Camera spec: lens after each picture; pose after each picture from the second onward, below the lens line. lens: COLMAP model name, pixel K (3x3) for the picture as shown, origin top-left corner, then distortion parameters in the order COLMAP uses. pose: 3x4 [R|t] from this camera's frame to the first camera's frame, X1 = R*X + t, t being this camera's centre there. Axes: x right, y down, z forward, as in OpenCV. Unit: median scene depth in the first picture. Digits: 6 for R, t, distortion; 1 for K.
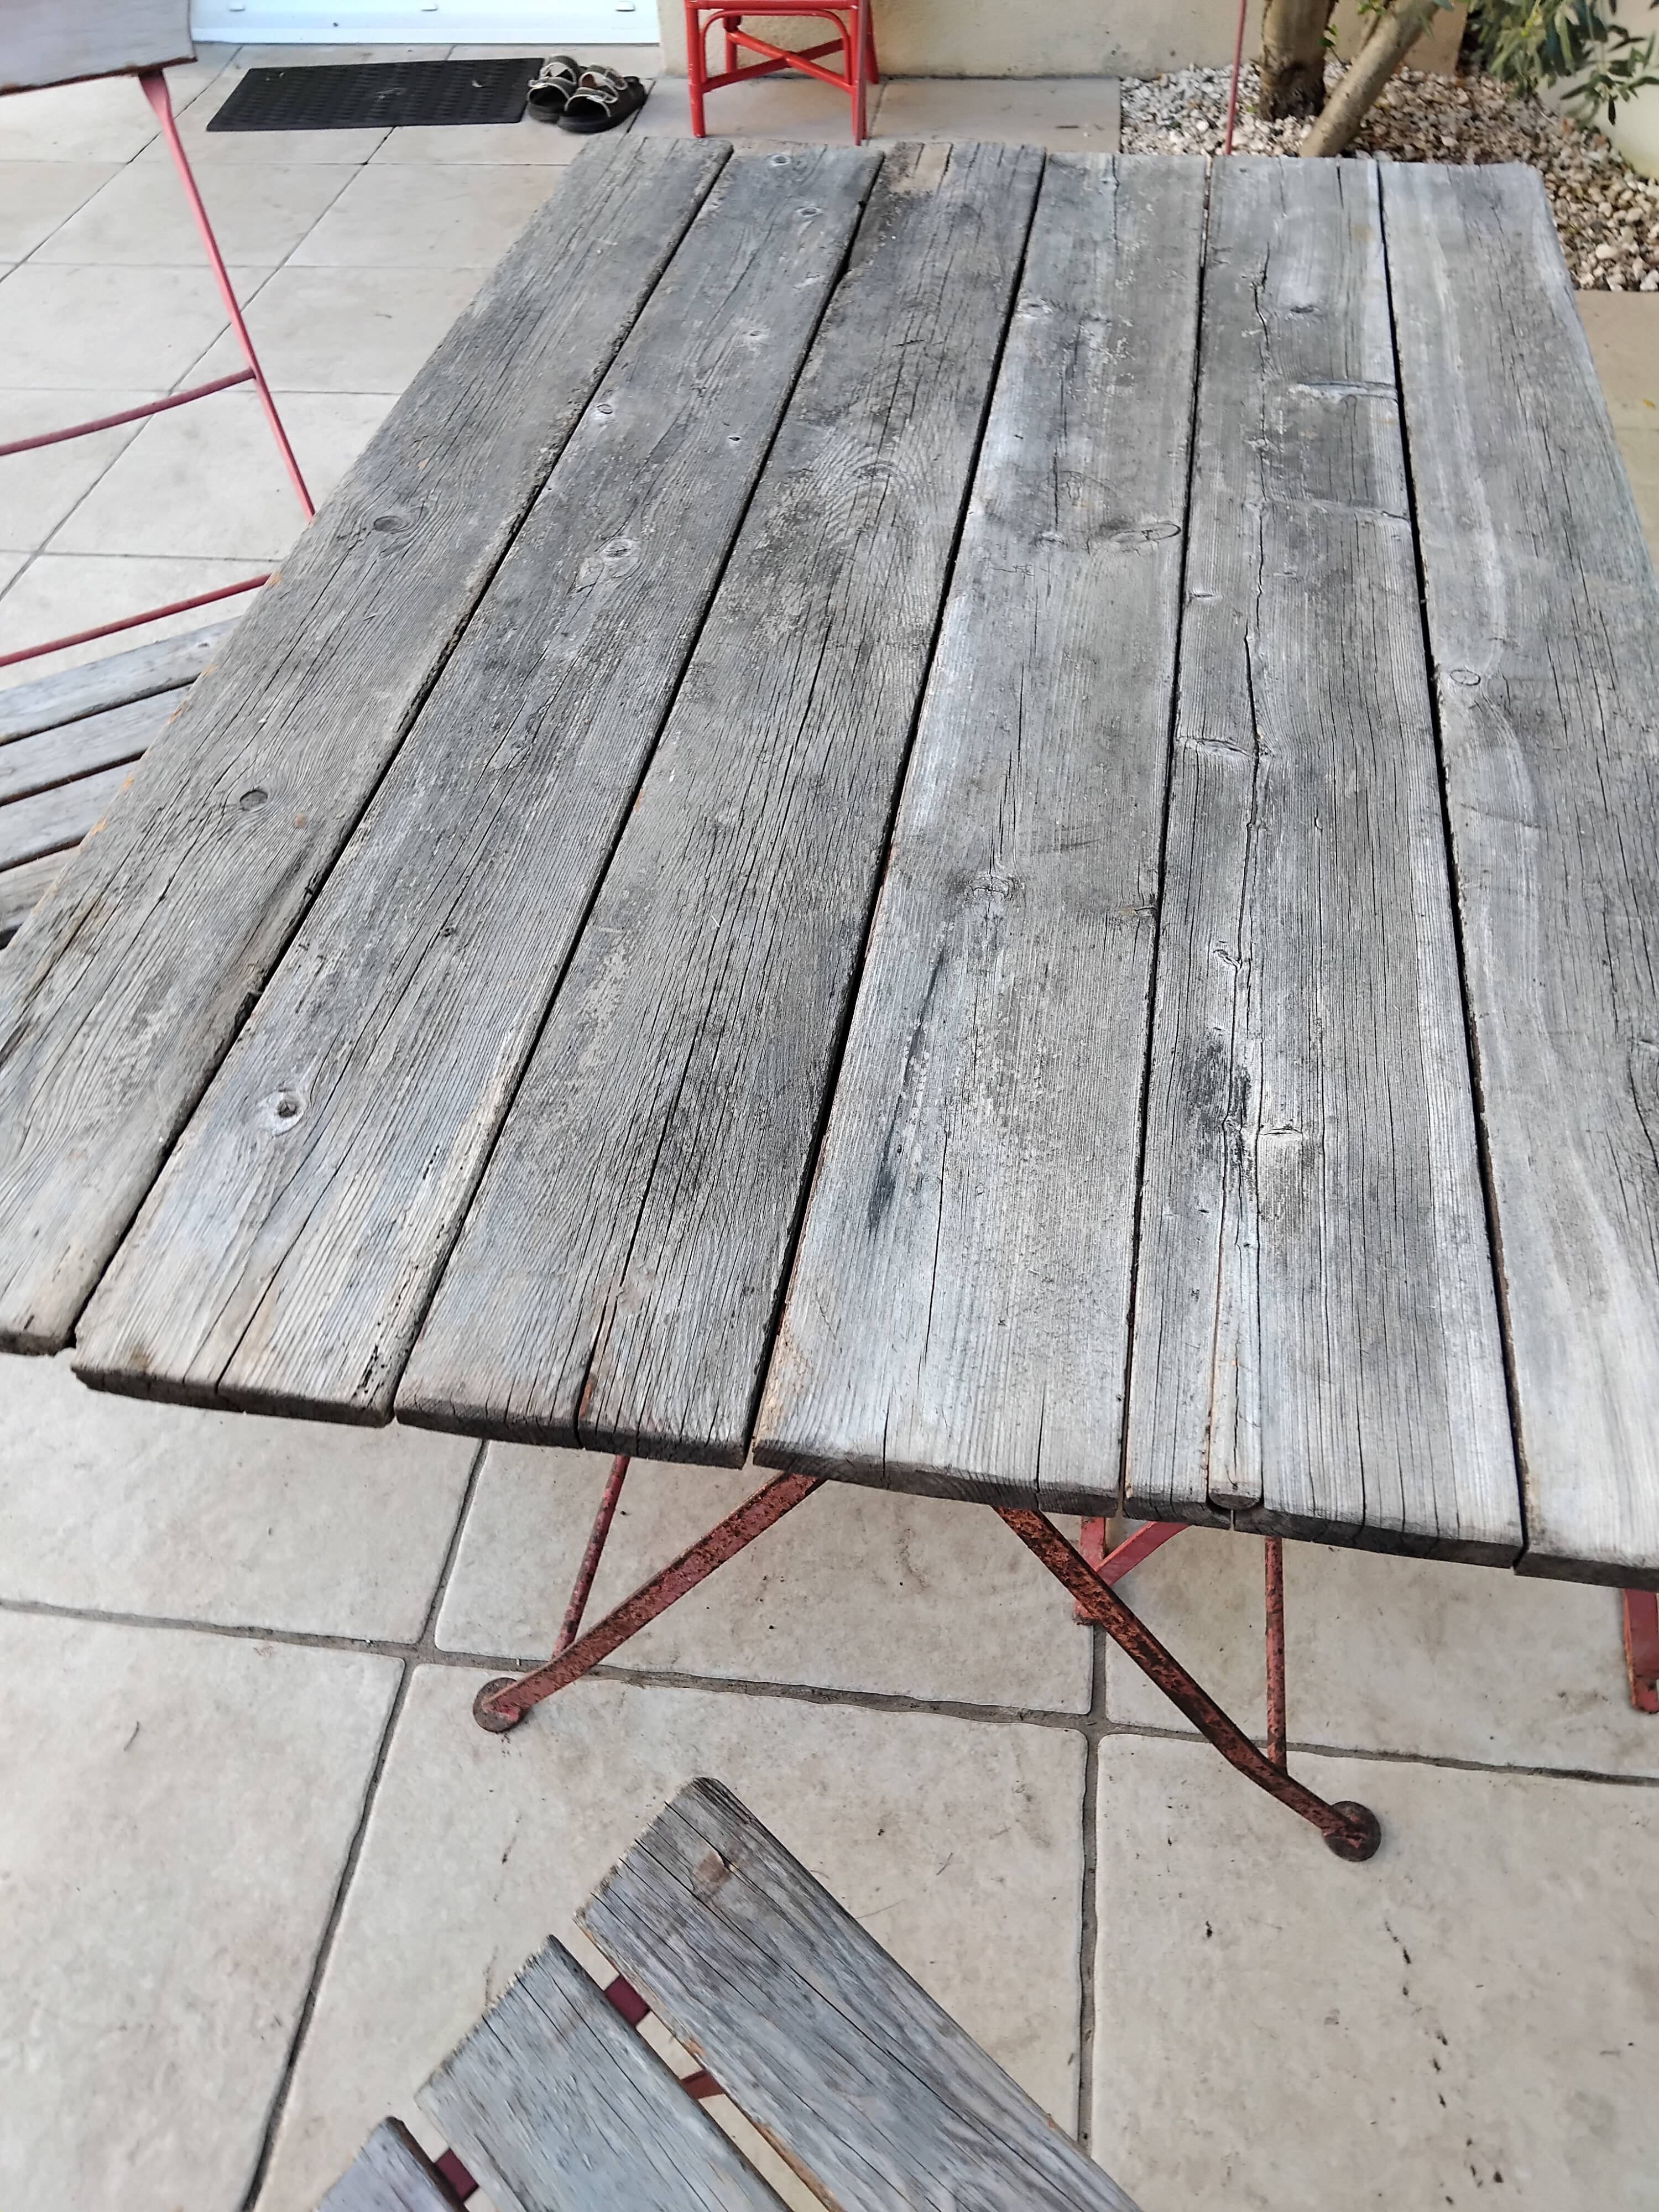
lens RADIAL K [[1677.4, 0, 841.8], [0, 1677.4, 1097.2], [0, 0, 1]] dist [0.013462, -0.057534]
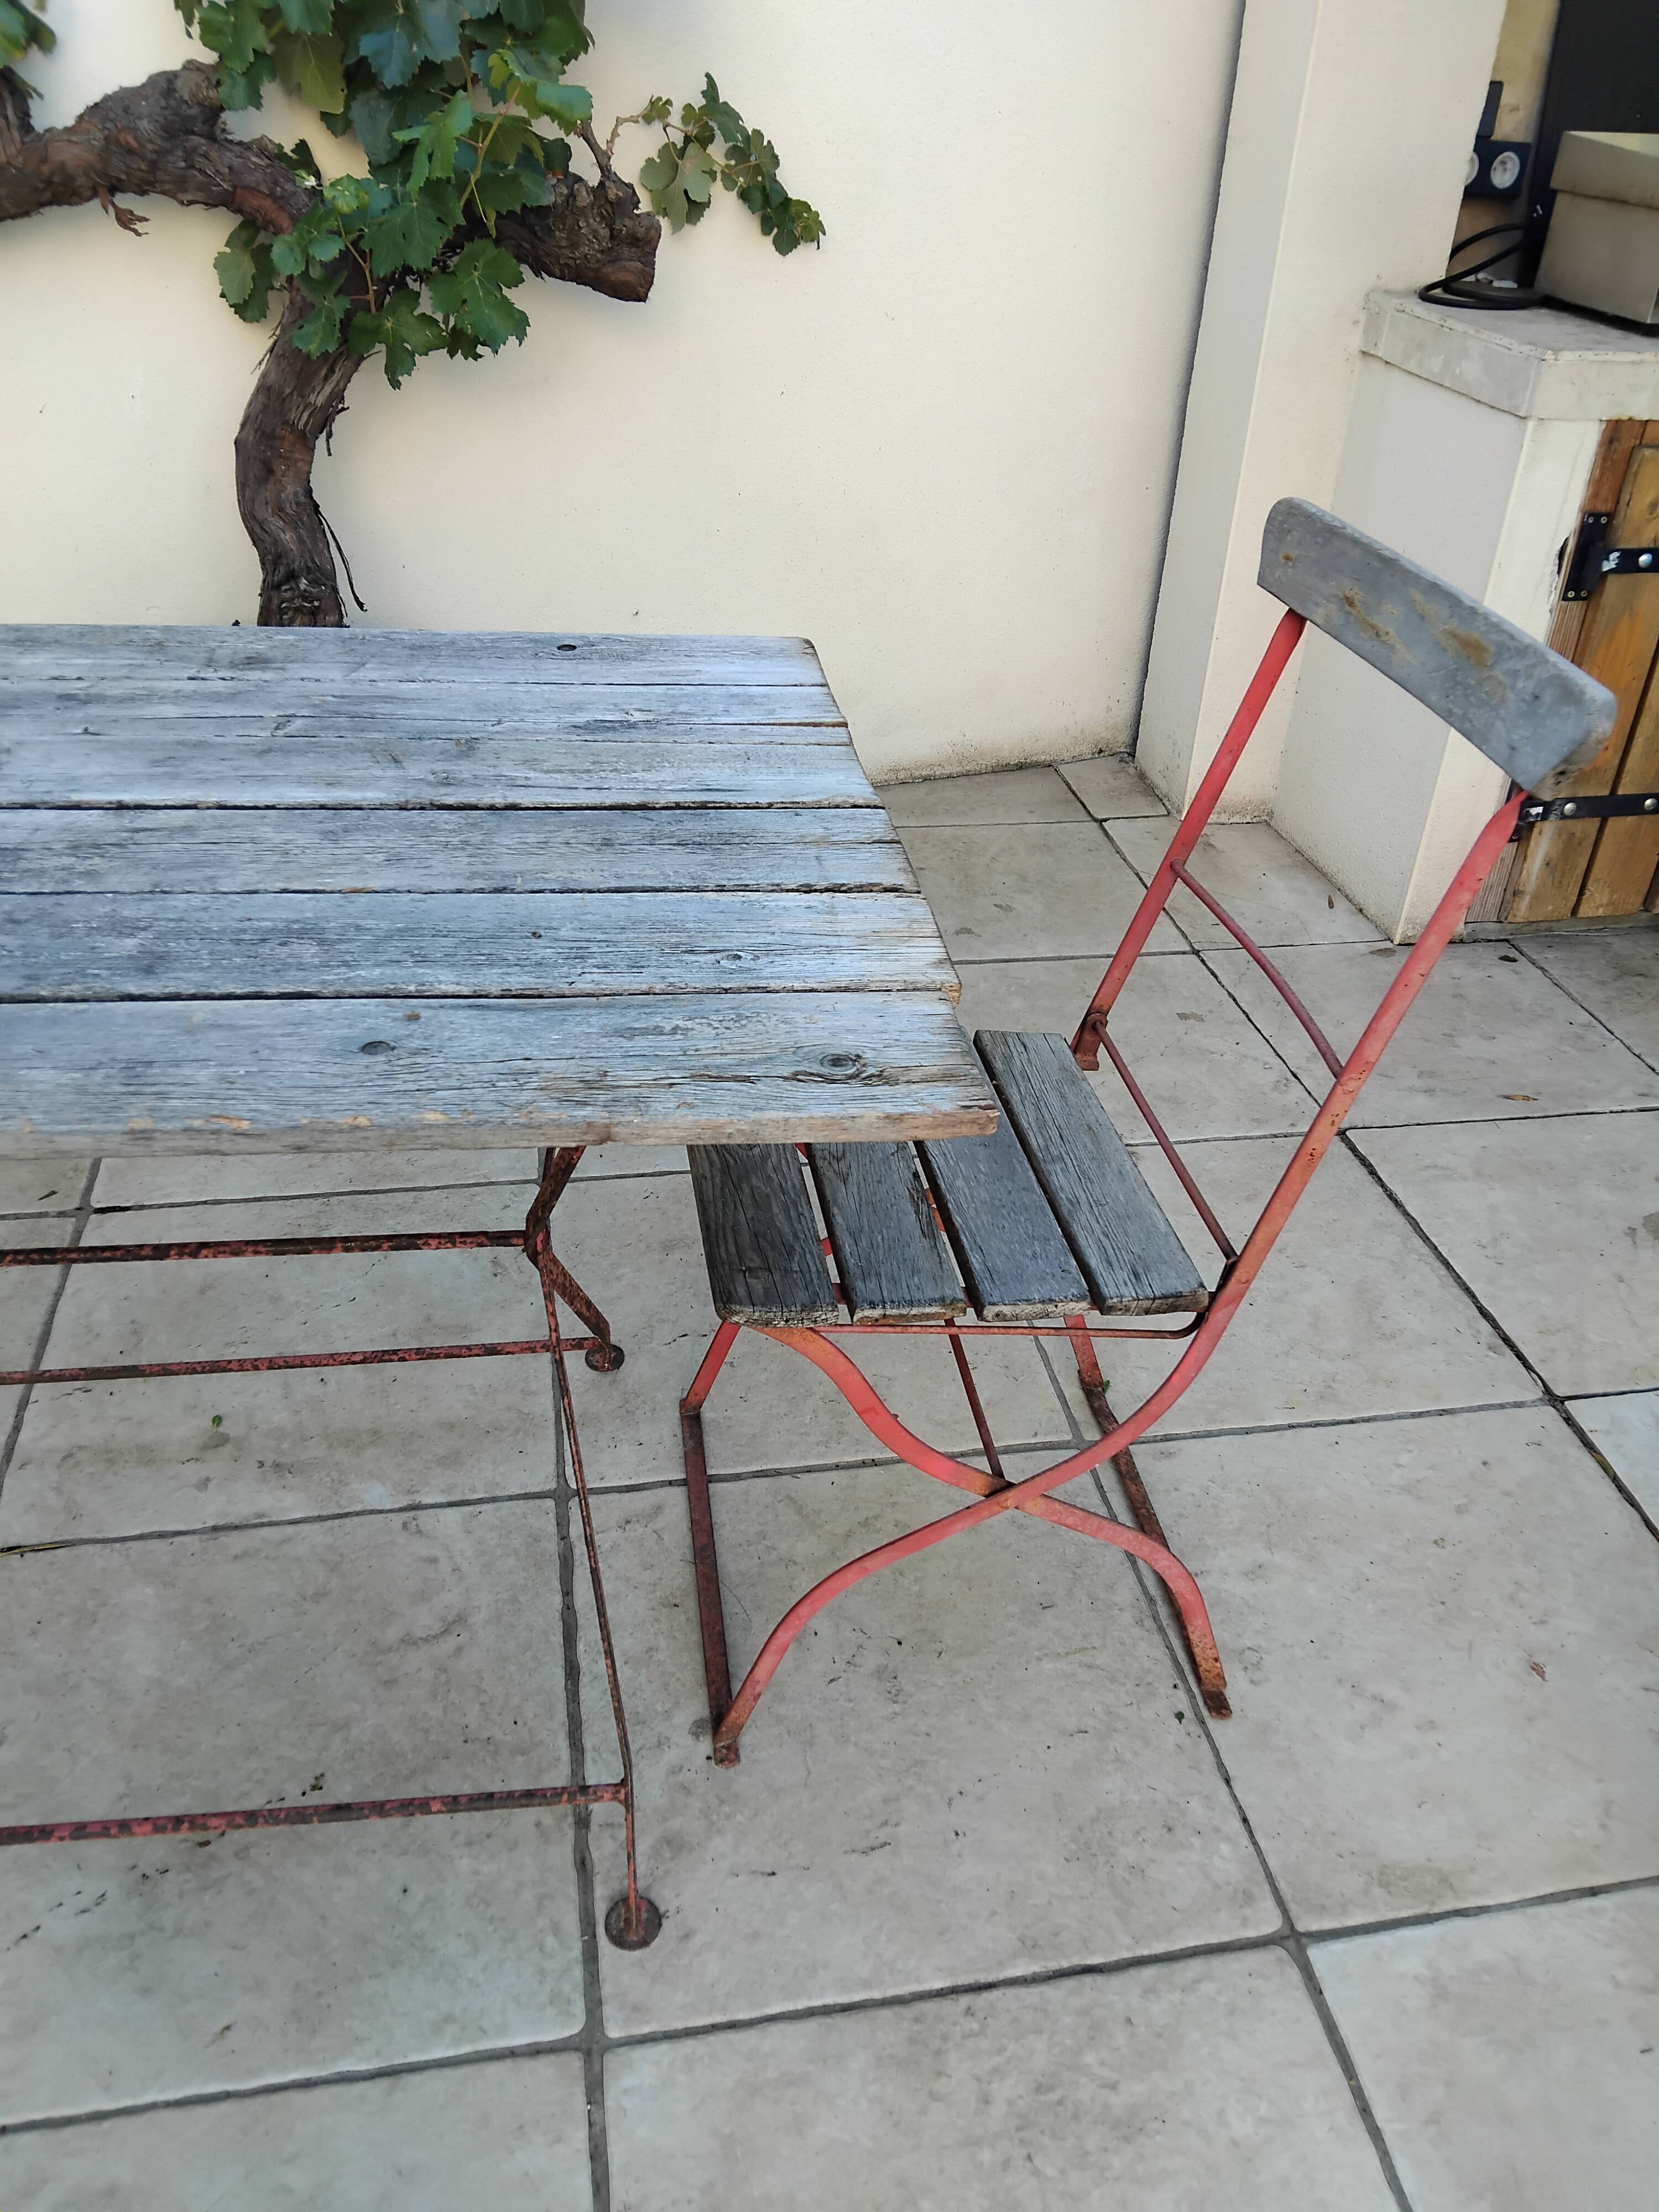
lens RADIAL K [[1643.6, 0, 835.6], [0, 1643.6, 1115.9], [0, 0, 1]] dist [0.115522, -0.221079]
pose [[-0.298363, -0.509654, 0.806990, -0.811346], [0.683320, 0.476245, 0.553412, -0.333900], [-0.666374, 0.716549, 0.206163, 0.397210]]
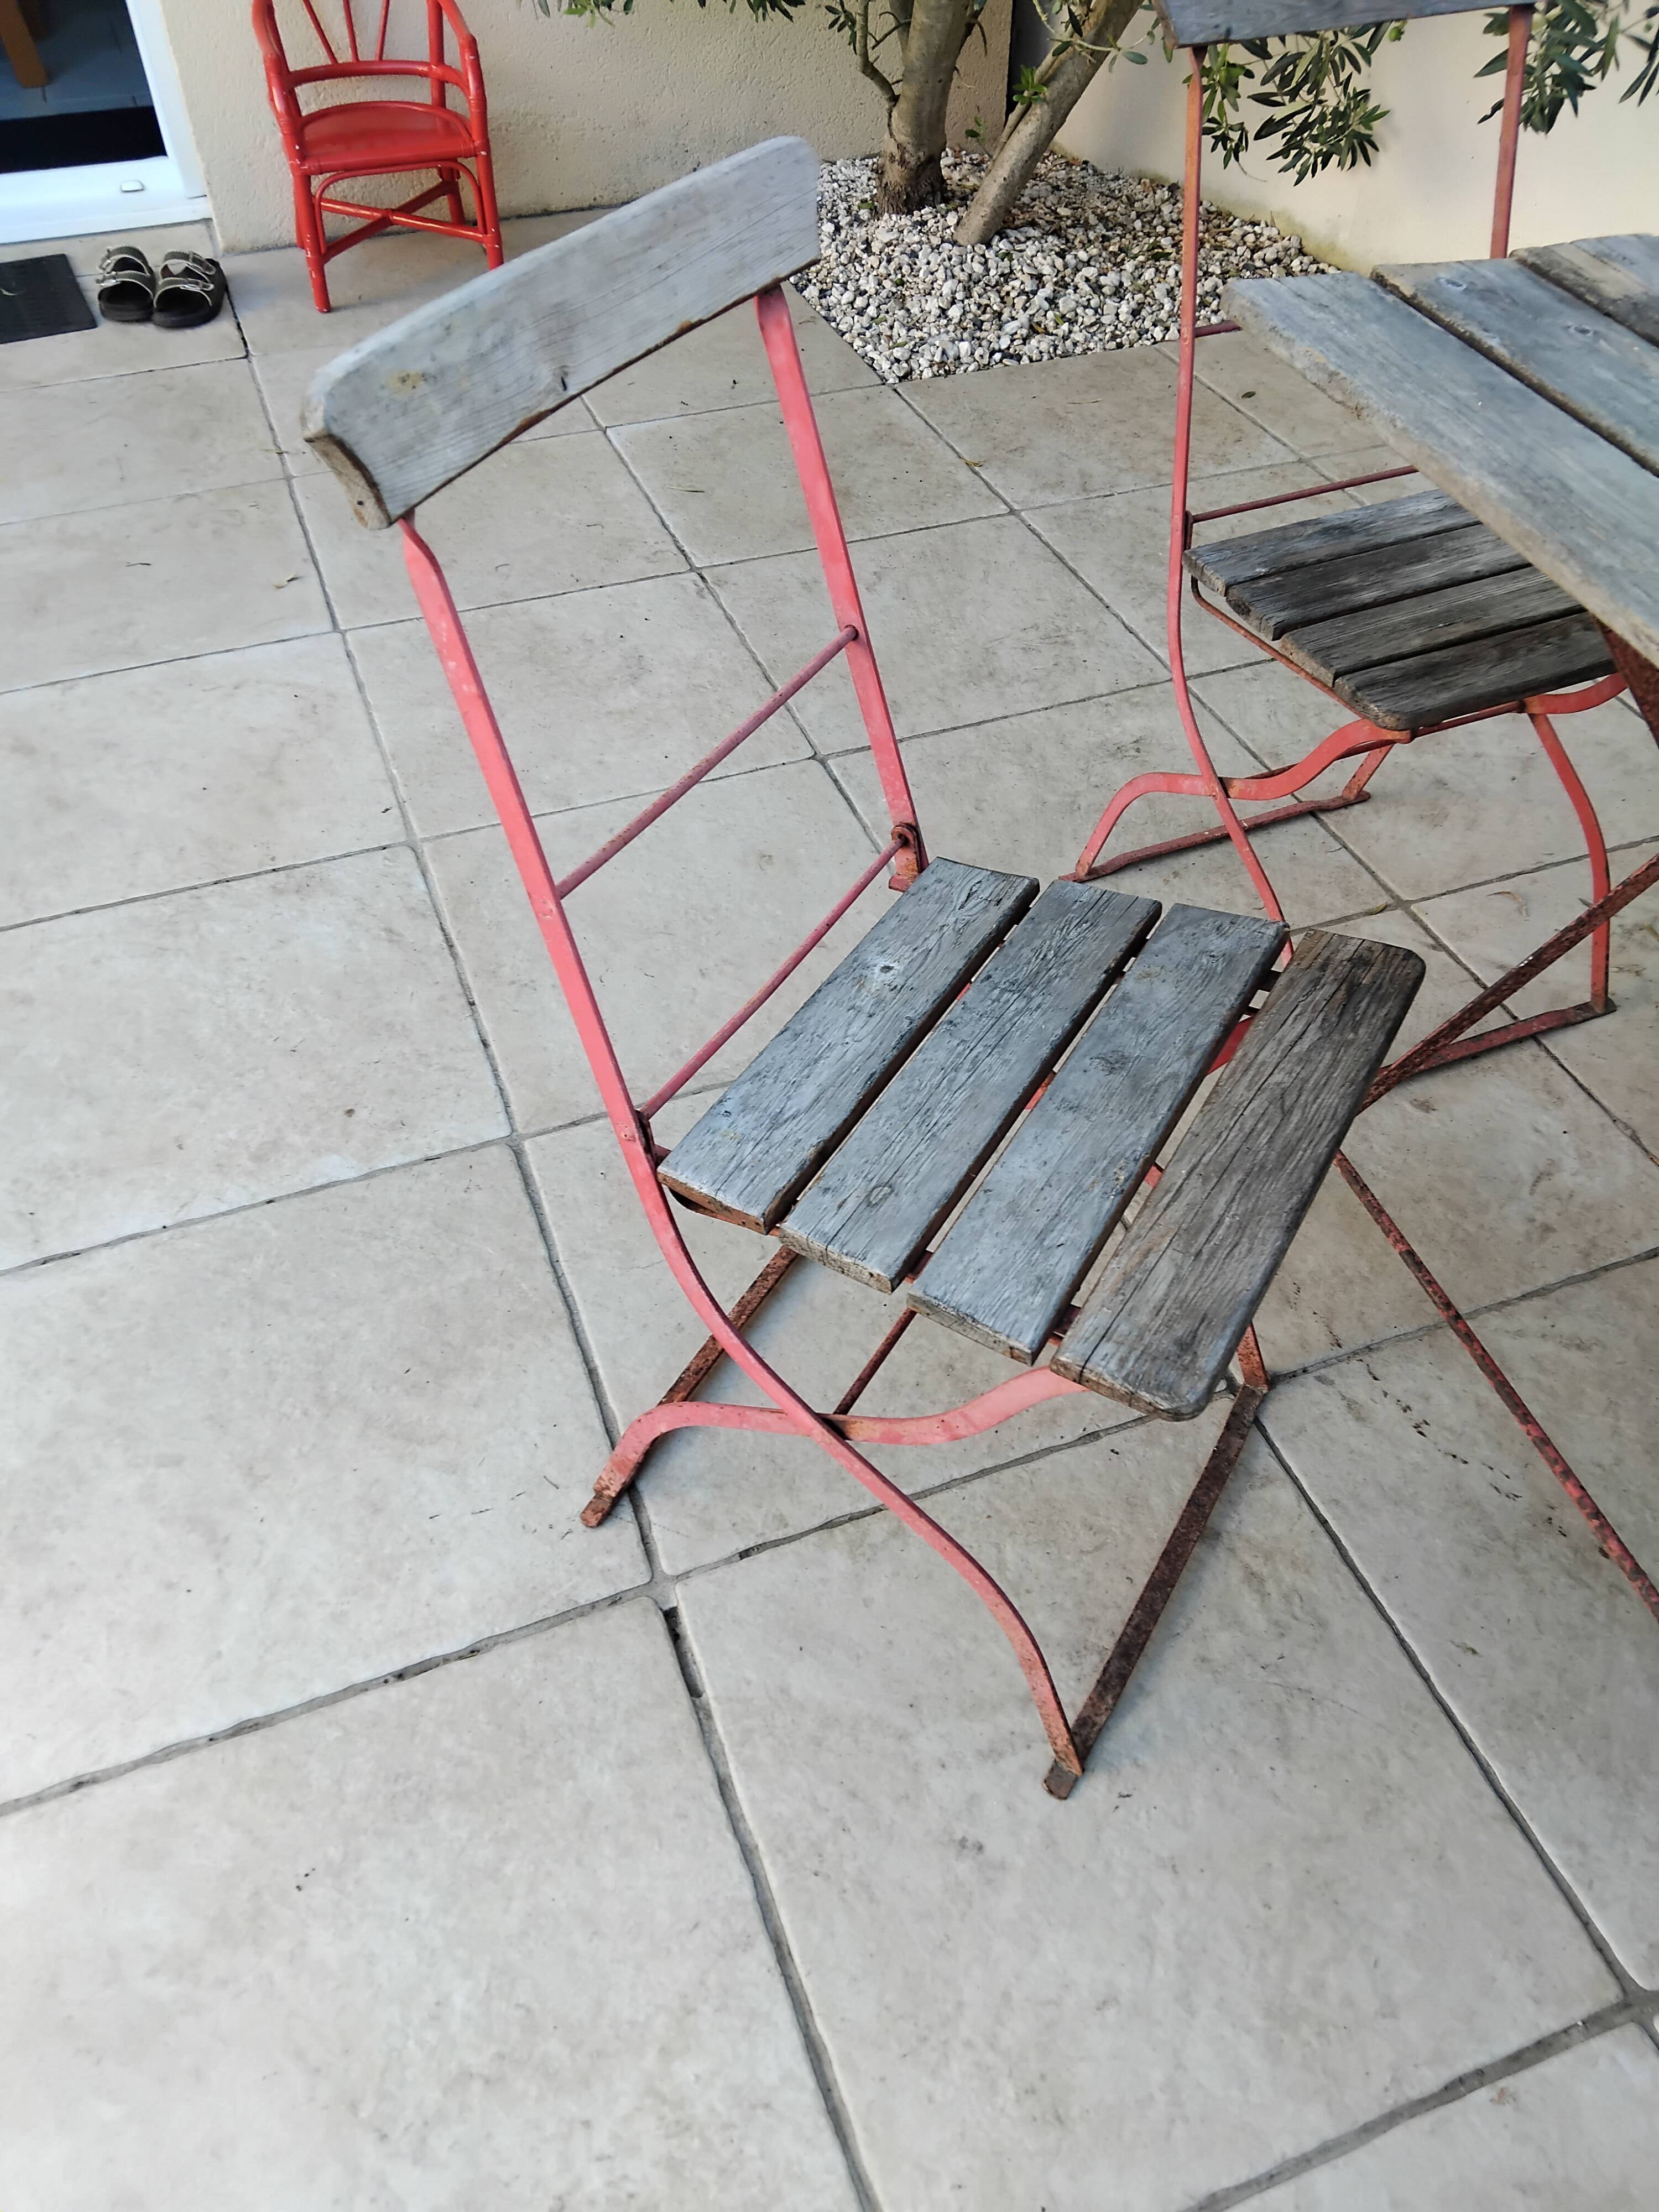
lens RADIAL K [[1630.0, 0, 849.4], [0, 1630.0, 1117.1], [0, 0, 1]] dist [0.111499, -0.195993]
pose [[0.881844, -0.312104, 0.353471, -0.816624], [0.325495, 0.945274, 0.022598, -0.266836], [-0.341180, 0.095126, 0.935173, 0.326546]]
